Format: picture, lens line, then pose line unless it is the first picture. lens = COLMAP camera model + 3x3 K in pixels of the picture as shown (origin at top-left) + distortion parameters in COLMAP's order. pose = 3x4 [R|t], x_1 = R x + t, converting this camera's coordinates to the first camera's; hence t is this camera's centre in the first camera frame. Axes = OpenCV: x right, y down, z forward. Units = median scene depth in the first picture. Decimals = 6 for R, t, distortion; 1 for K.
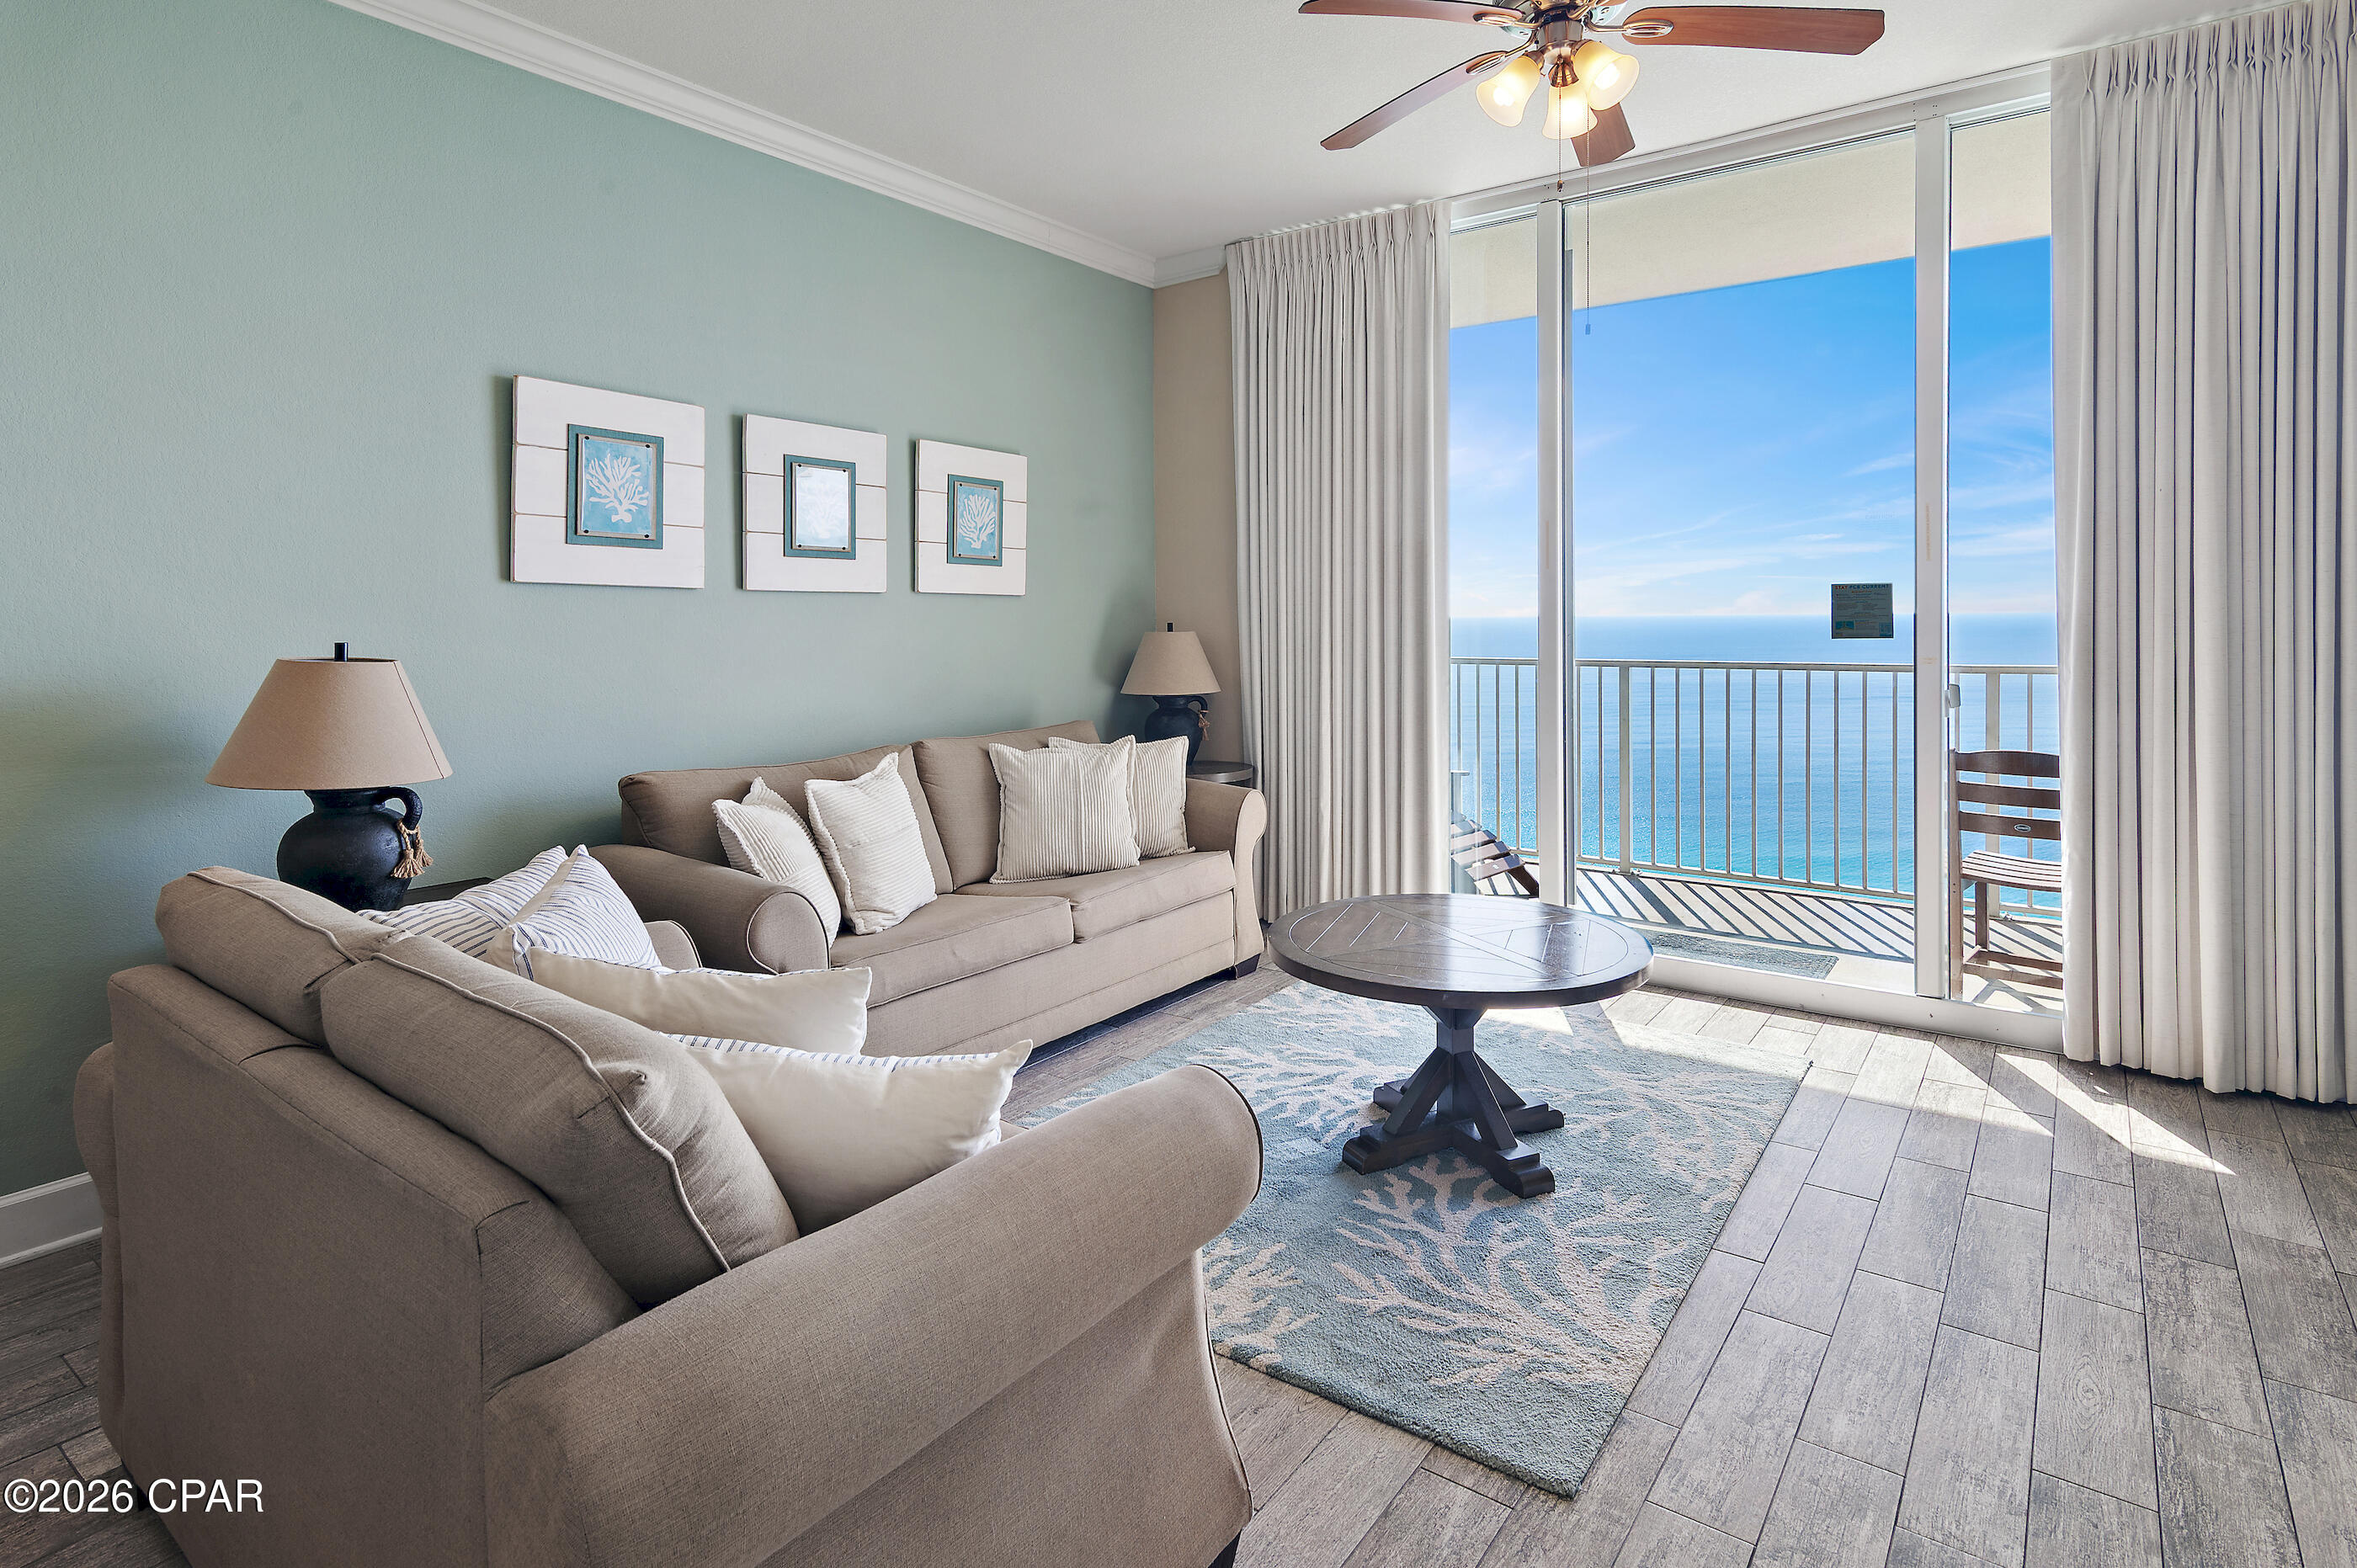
lens RADIAL K [[1201.0, 0, 1219.3], [0, 1201.0, 682.0], [0, 0, 1]] dist [0.008316, 0.004618]
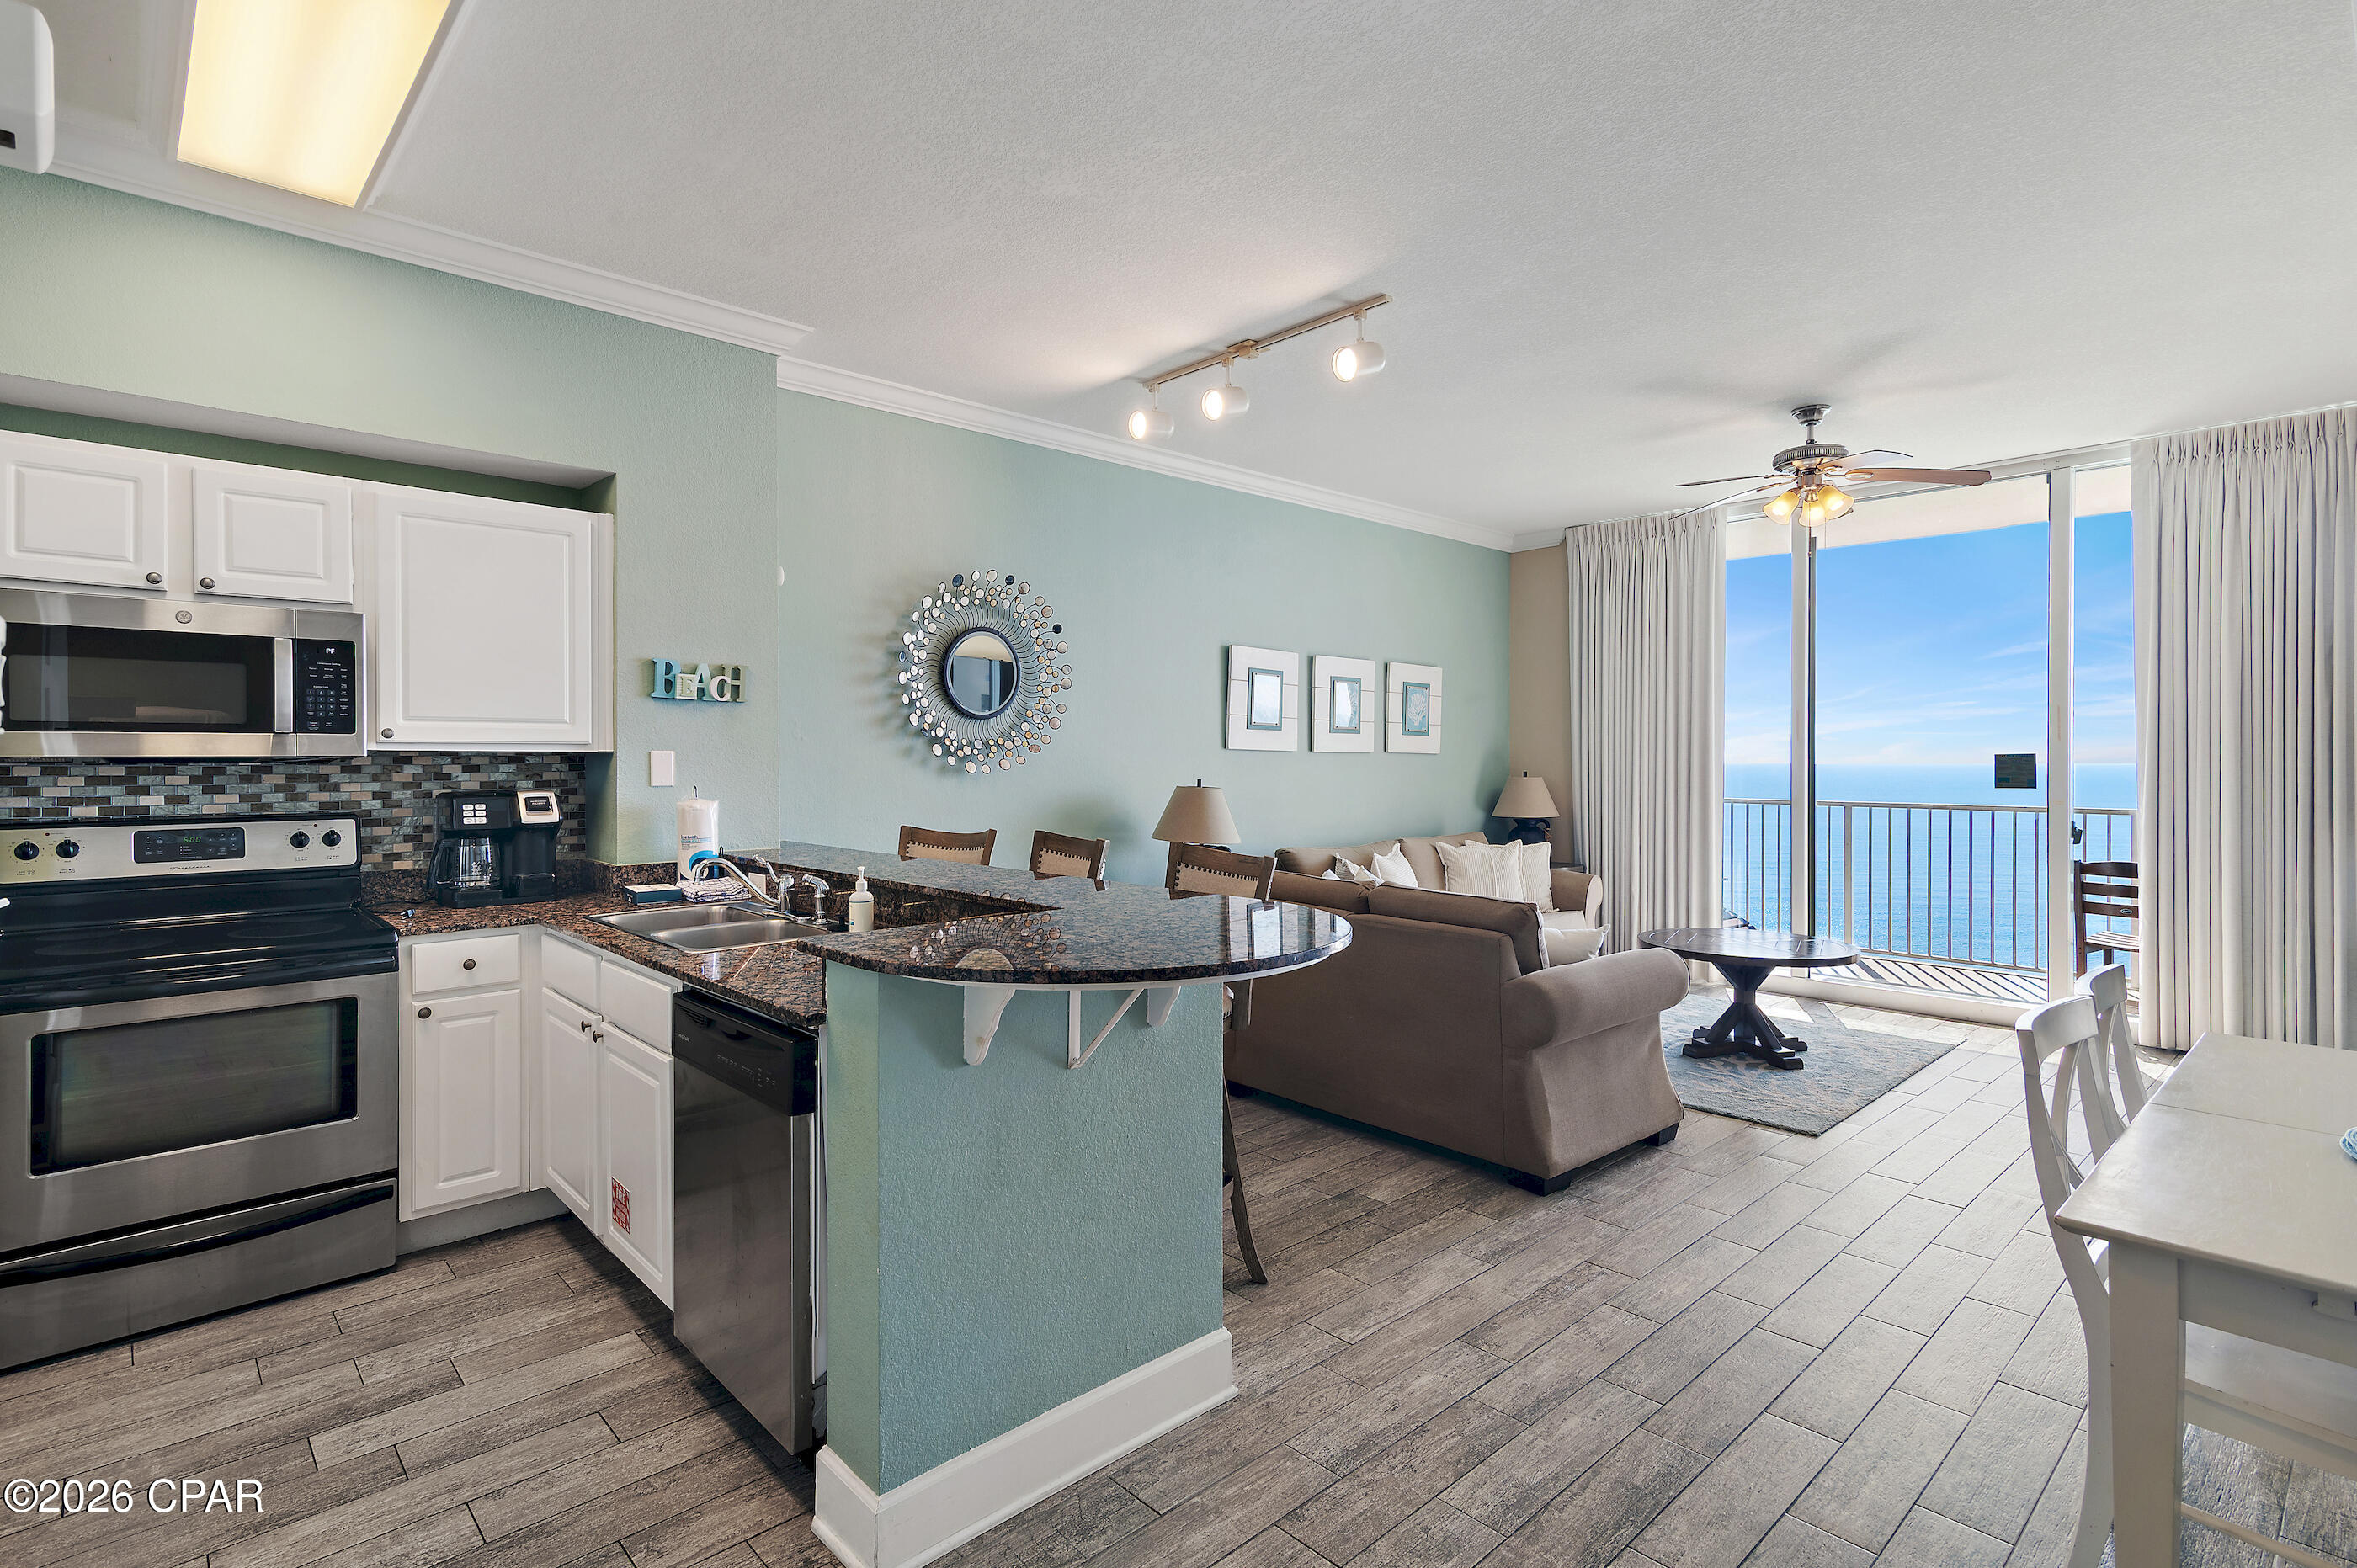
lens RADIAL K [[1201.0, 0, 1163.2], [0, 1201.0, 785.5], [0, 0, 1]] dist [0.008316, 0.004618]
pose [[0.981819, 0.016008, -0.189142, -0.251808], [-0.021303, 0.999435, -0.025992, 0.023966], [0.188619, 0.029548, 0.981606, -0.750823]]
